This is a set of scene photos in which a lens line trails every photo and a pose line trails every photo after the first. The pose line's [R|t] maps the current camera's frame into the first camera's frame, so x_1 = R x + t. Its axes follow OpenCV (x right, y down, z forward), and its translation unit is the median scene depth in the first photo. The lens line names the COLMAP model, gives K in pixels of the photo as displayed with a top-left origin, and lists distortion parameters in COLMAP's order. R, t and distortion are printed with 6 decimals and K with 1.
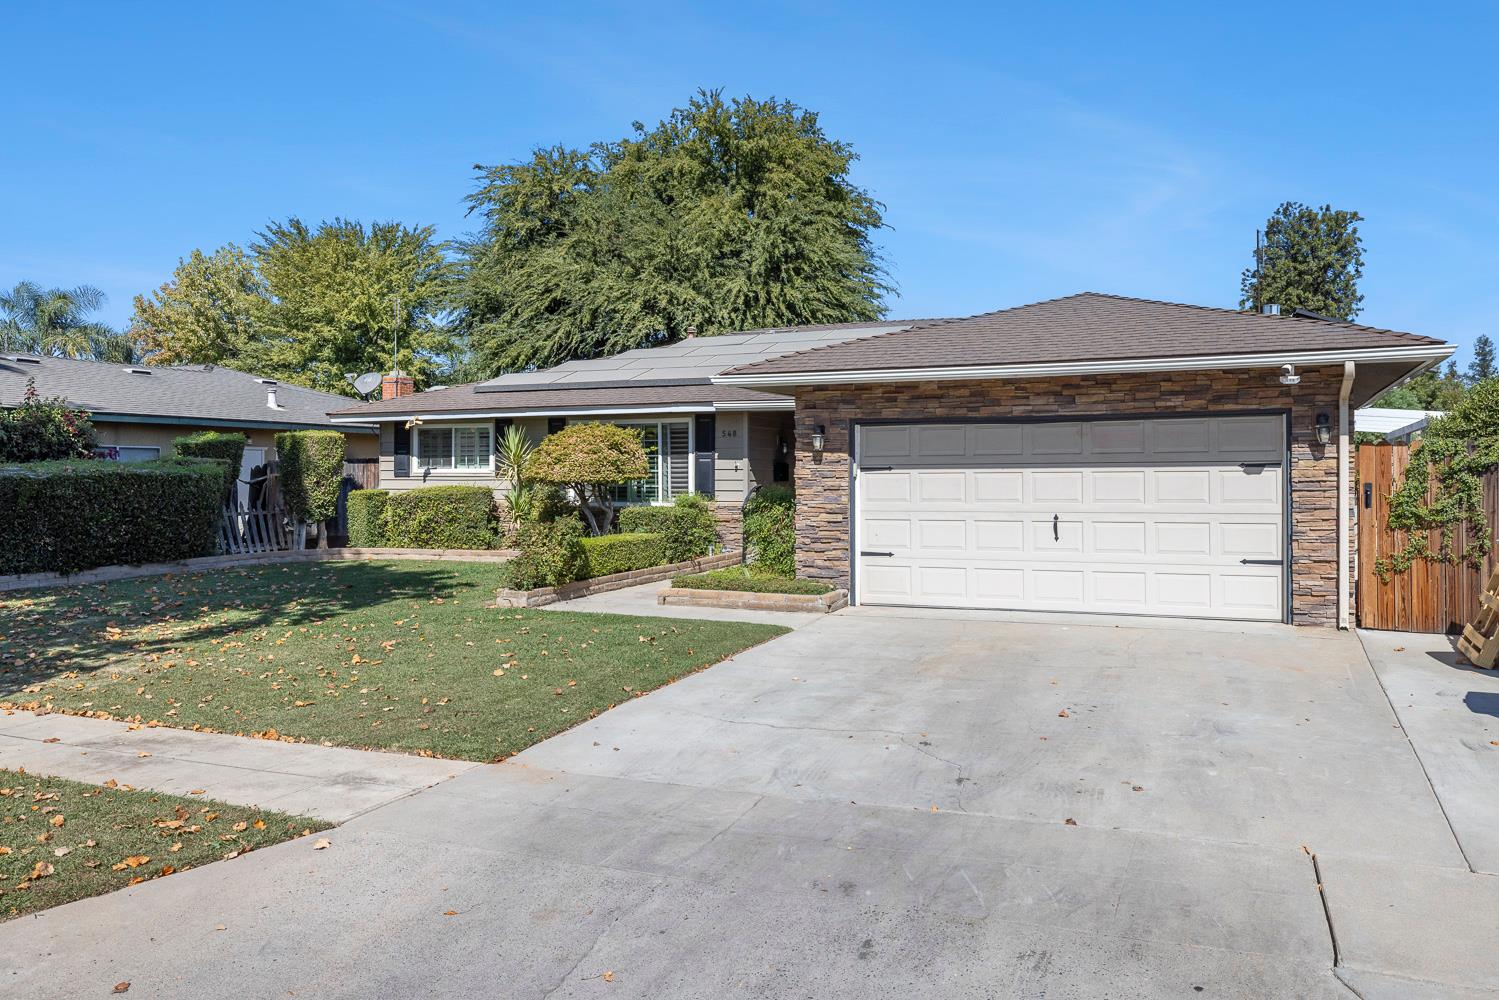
lens RADIAL K [[1101.3, 0, 736.3], [0, 1101.3, 488.8], [0, 0, 1]] dist [0.001908, -0.000720]
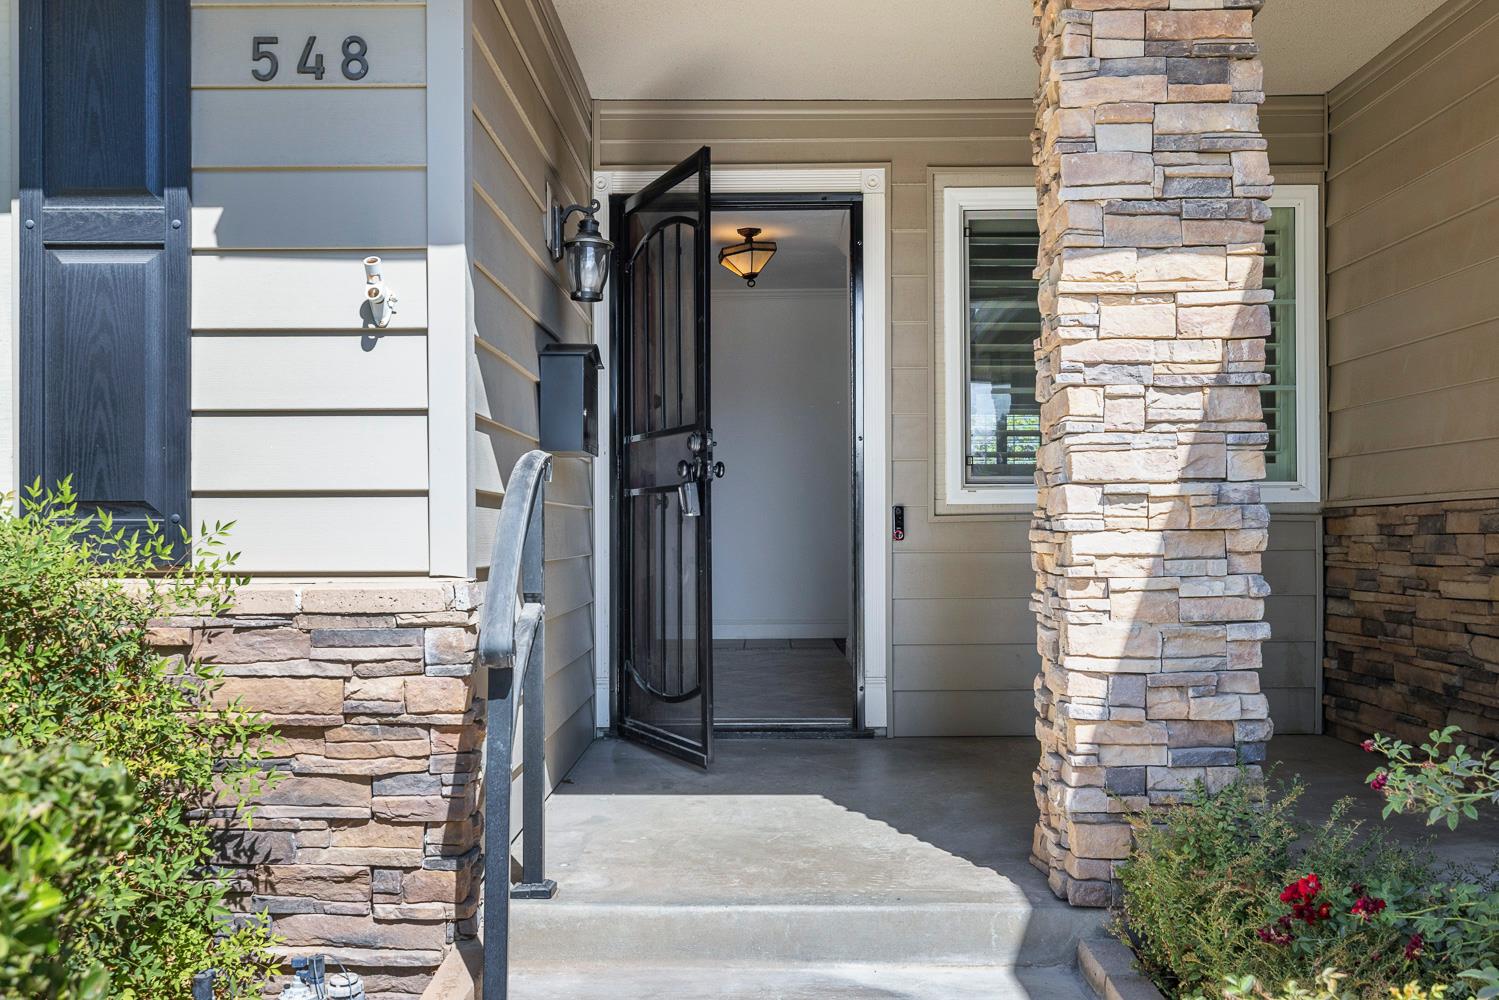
lens RADIAL K [[1451.4, 0, 744.2], [0, 1451.4, 513.1], [0, 0, 1]] dist [0.008733, 0.000000]
pose [[0.908771, 0.001273, 0.417292, -0.031697], [0.009573, 0.999669, -0.023897, 0.008699], [-0.417184, 0.025712, 0.908458, 0.817841]]
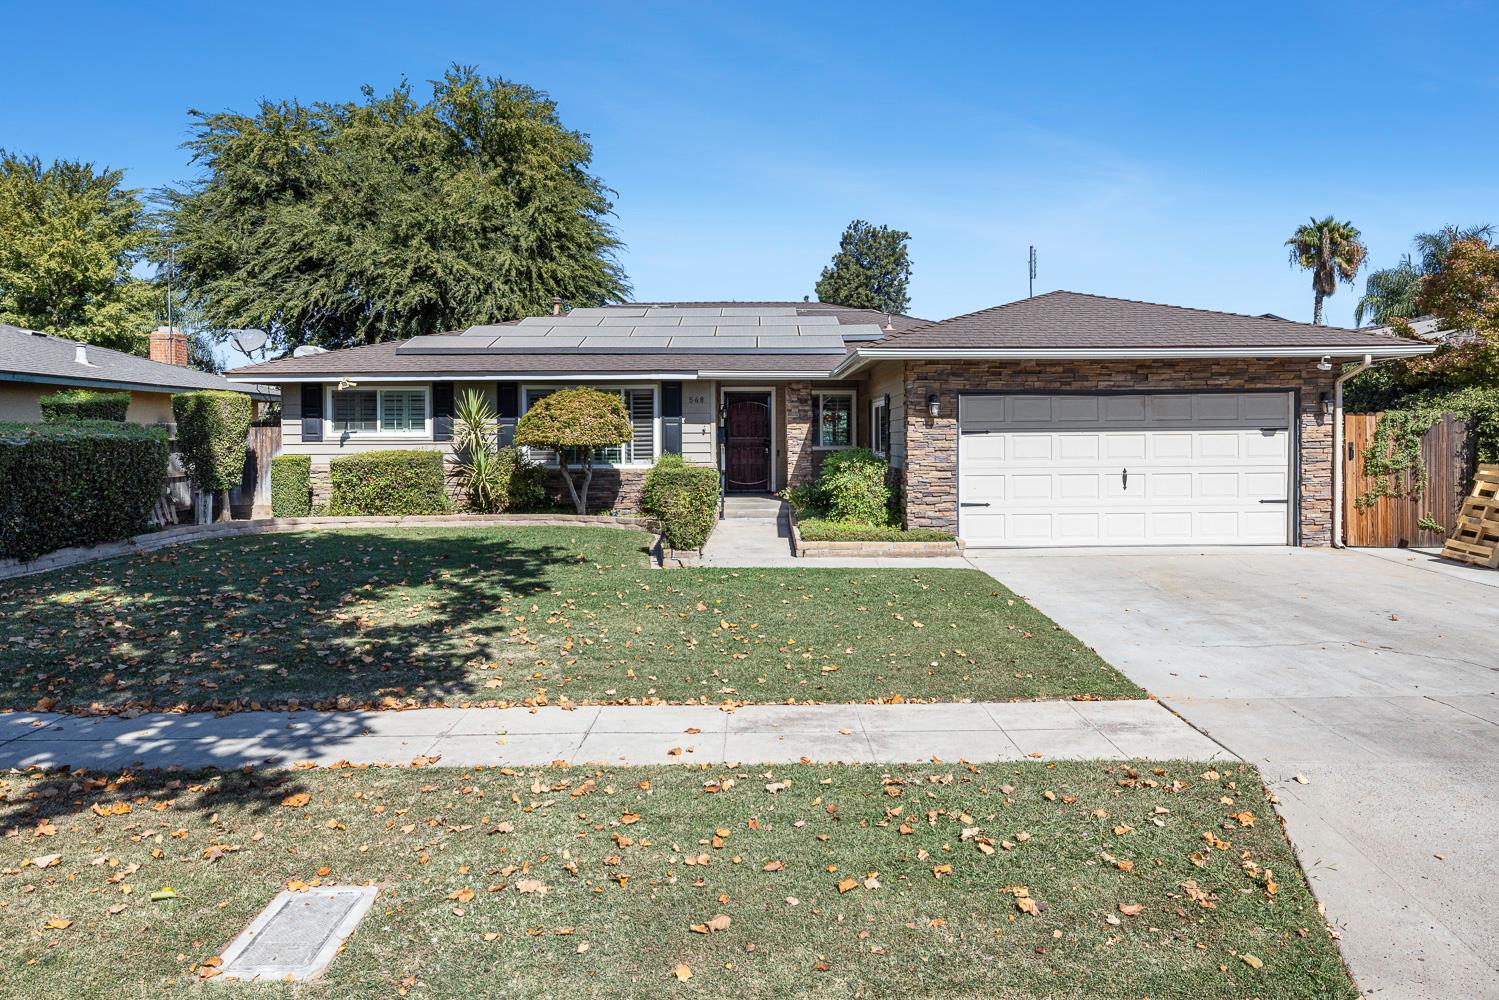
lens RADIAL K [[984.4, 0, 726.3], [0, 984.4, 465.2], [0, 0, 1]] dist [0.003106, -0.006589]
pose [[0.918081, -0.014344, 0.396133, -0.363017], [0.008191, 0.999818, 0.017220, -0.002333], [-0.396308, -0.012565, 0.918032, 0.095855]]
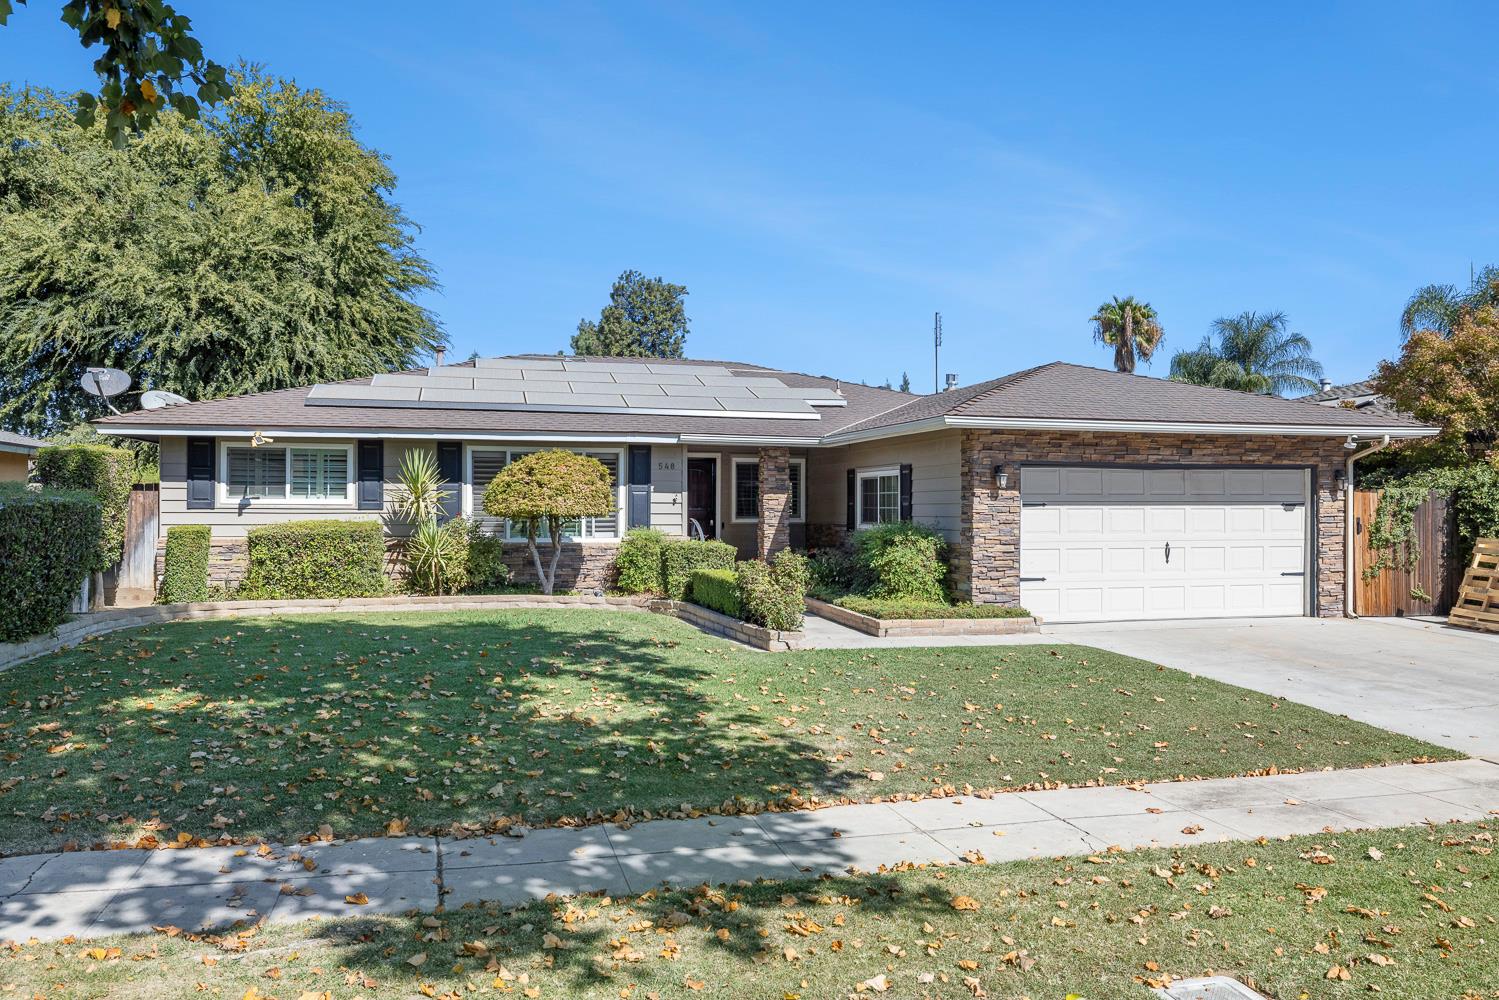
lens RADIAL K [[1101.3, 0, 696.2], [0, 1101.3, 516.8], [0, 0, 1]] dist [0.001908, -0.000720]
pose [[0.796251, -0.000555, 0.604966, -0.574149], [0.002832, 0.999992, -0.002810, -0.002438], [-0.604959, 0.003951, 0.796247, 0.204994]]
